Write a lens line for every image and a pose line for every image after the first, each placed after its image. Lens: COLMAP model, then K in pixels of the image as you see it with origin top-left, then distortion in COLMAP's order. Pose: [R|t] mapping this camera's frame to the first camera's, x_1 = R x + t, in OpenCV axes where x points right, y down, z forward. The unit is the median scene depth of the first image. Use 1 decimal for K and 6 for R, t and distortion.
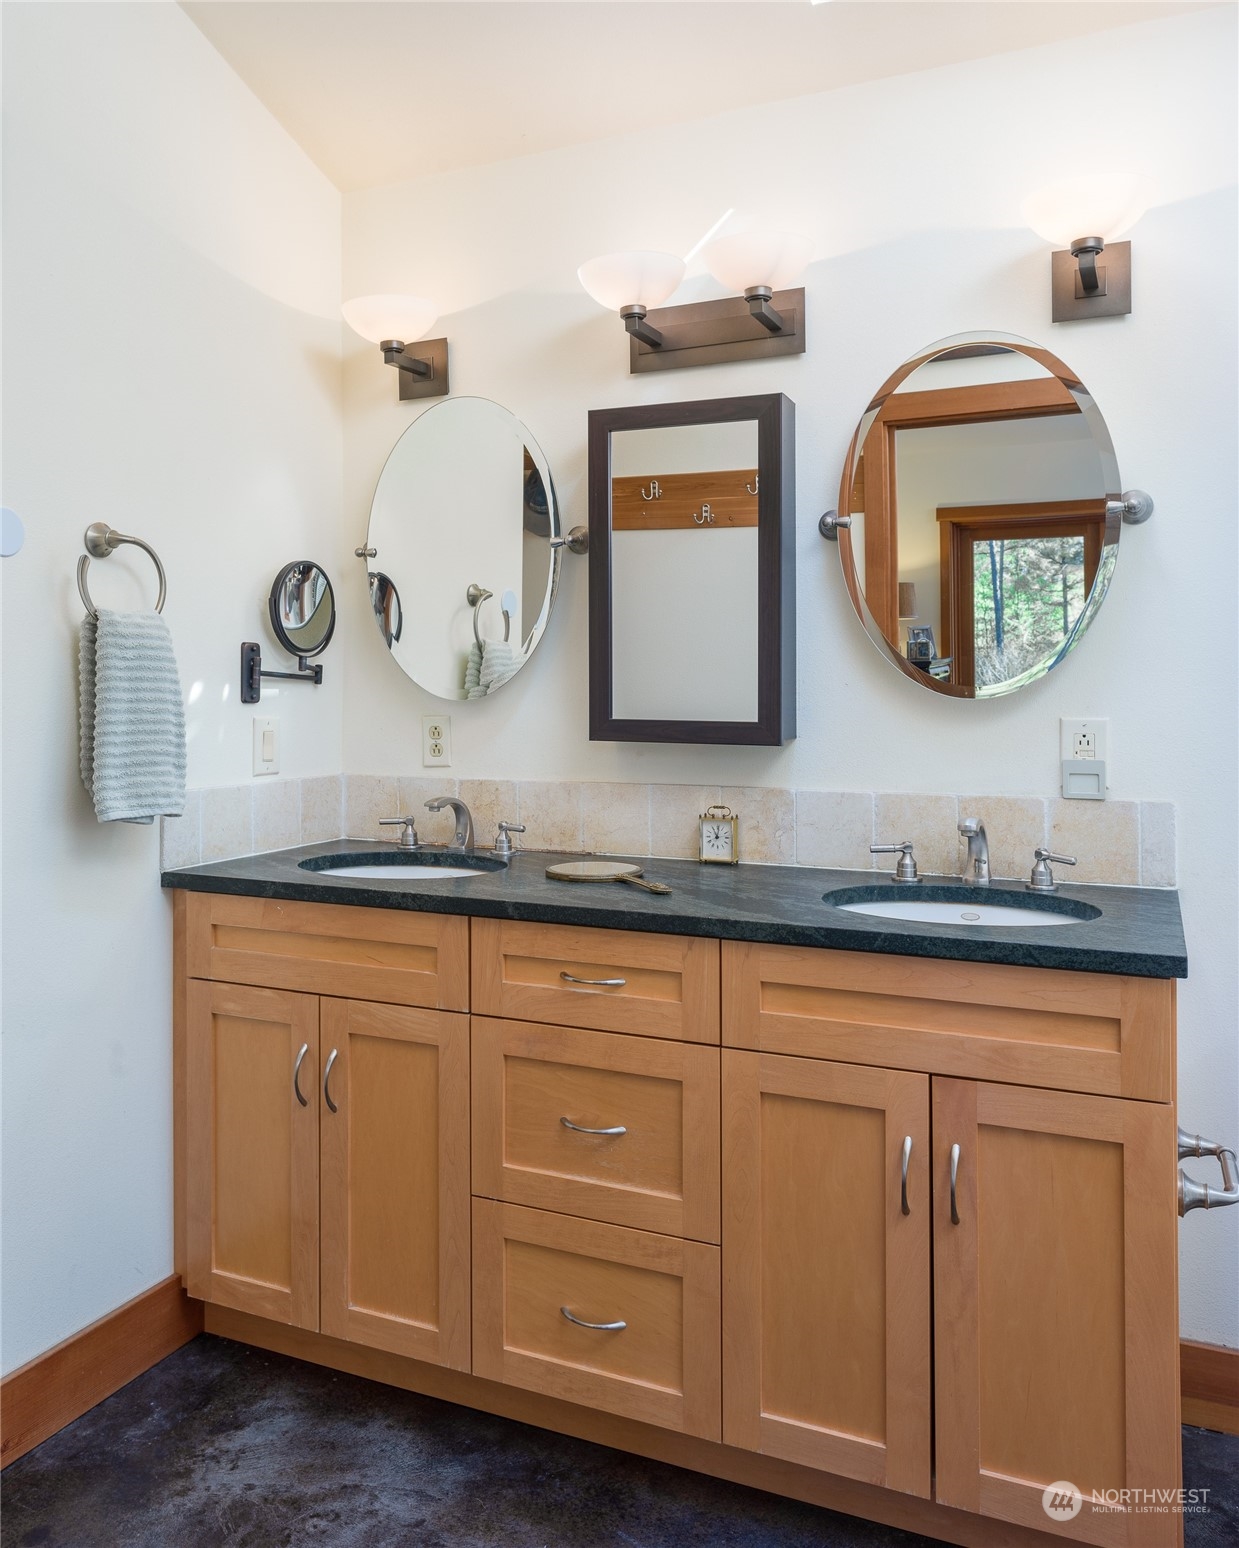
lens RADIAL K [[1230.3, 0, 619.2], [0, 1230.3, 680.6], [0, 0, 1]] dist [-0.001093, -0.000194]
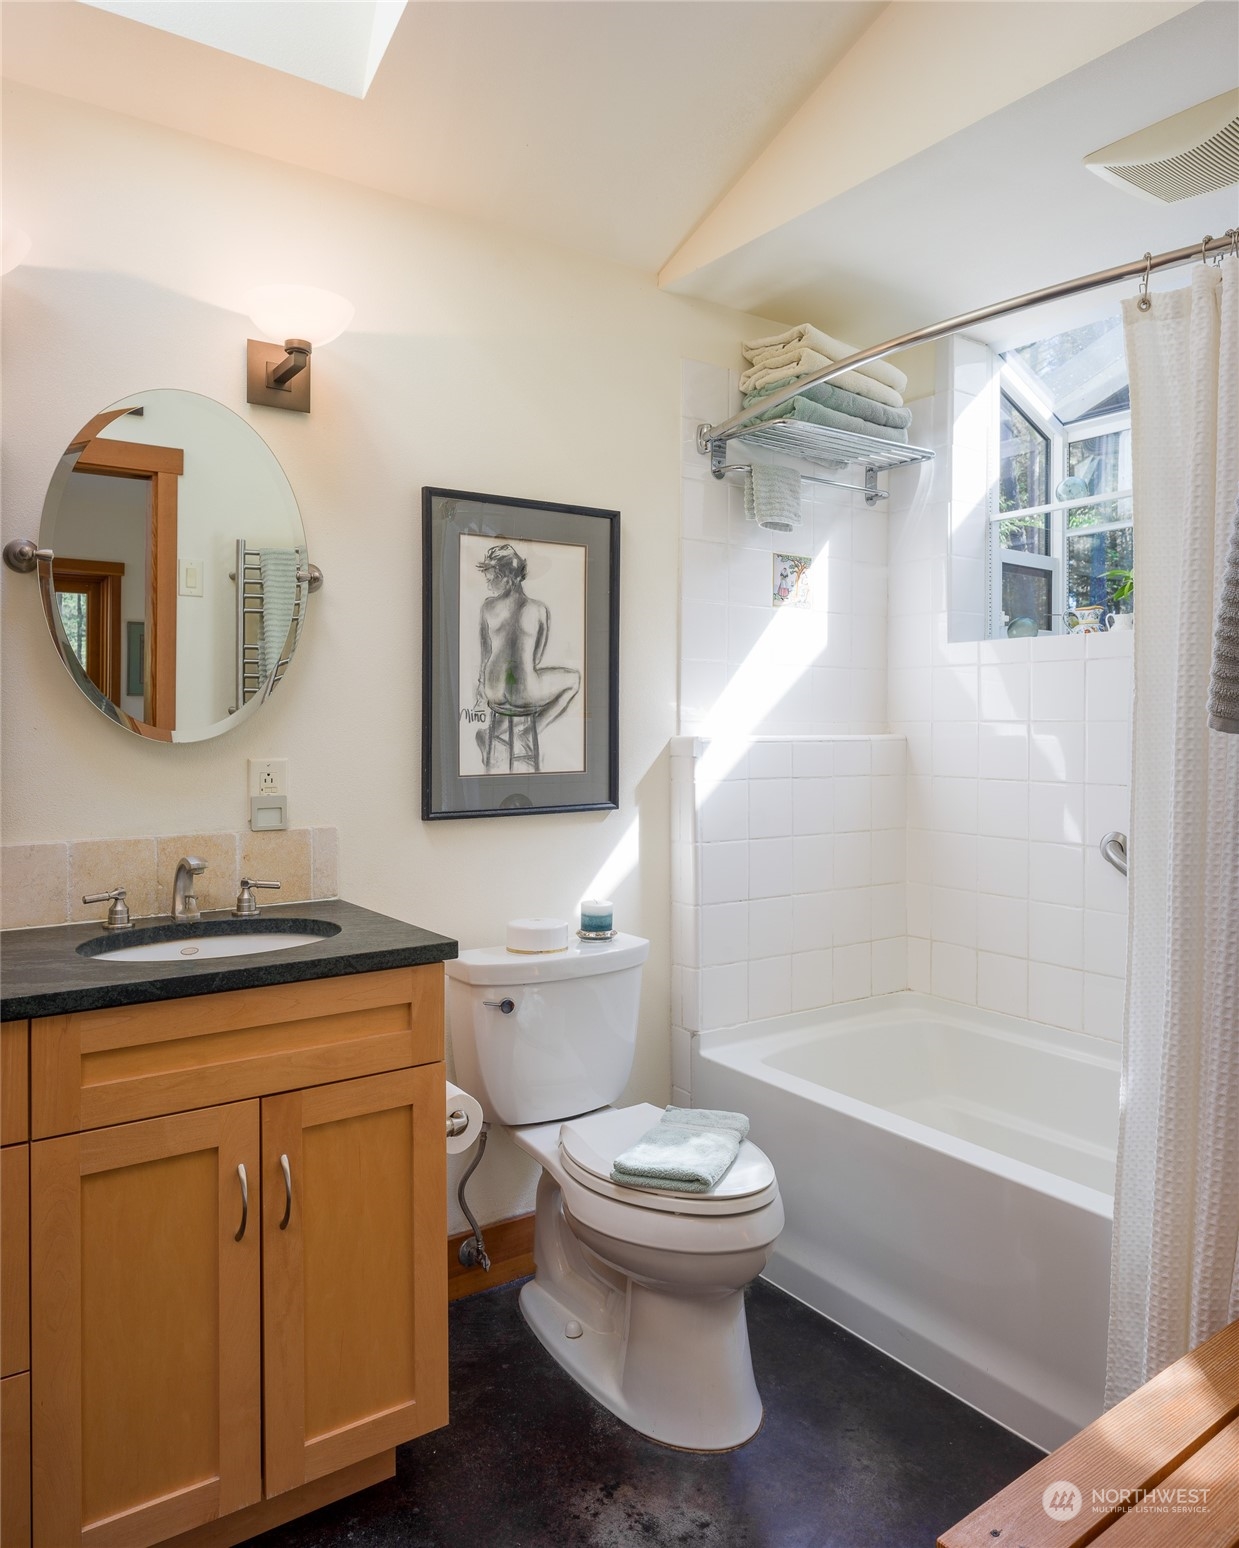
lens RADIAL K [[1088.8, 0, 619.3], [0, 1088.8, 728.1], [0, 0, 1]] dist [-0.001393, 0.001073]
pose [[0.498962, 0.002849, 0.866619, -0.382250], [-0.001211, 0.999996, -0.002590, 0.004862], [-0.866623, 0.000243, 0.498963, 0.252144]]
